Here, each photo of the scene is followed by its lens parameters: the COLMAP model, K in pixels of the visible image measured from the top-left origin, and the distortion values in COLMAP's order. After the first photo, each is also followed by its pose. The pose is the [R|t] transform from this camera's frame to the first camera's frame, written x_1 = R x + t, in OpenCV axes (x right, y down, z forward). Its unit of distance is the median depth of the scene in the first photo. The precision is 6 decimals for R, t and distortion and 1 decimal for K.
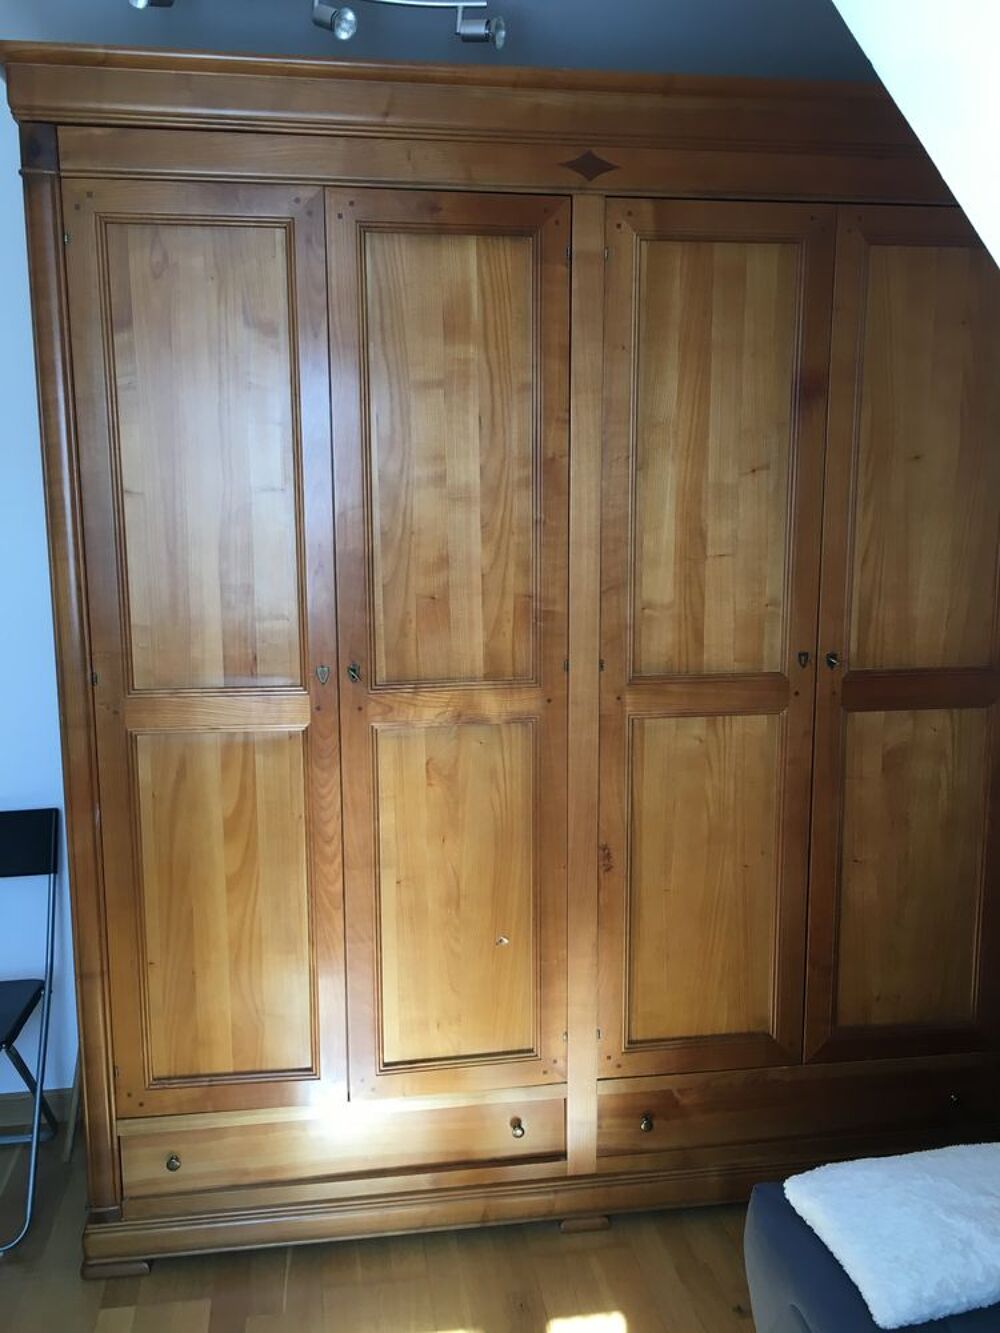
lens RADIAL K [[1134.8, 0, 498.6], [0, 1134.8, 657.2], [0, 0, 1]] dist [0.062409, -0.088624]
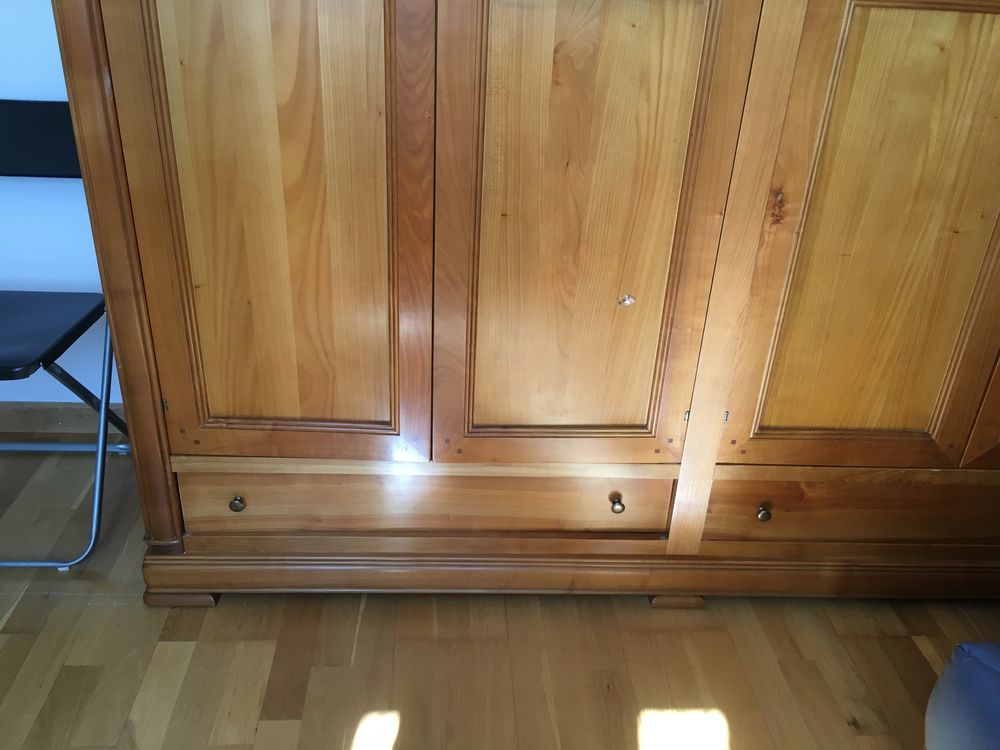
lens RADIAL K [[851.3, 0, 503.7], [0, 851.3, 374.5], [0, 0, 1]] dist [0.062409, -0.088624]
pose [[0.993937, 0.092144, -0.059994, -0.042497], [-0.067822, 0.943248, 0.325089, 0.109088], [0.086544, -0.319049, 0.943779, 0.407580]]
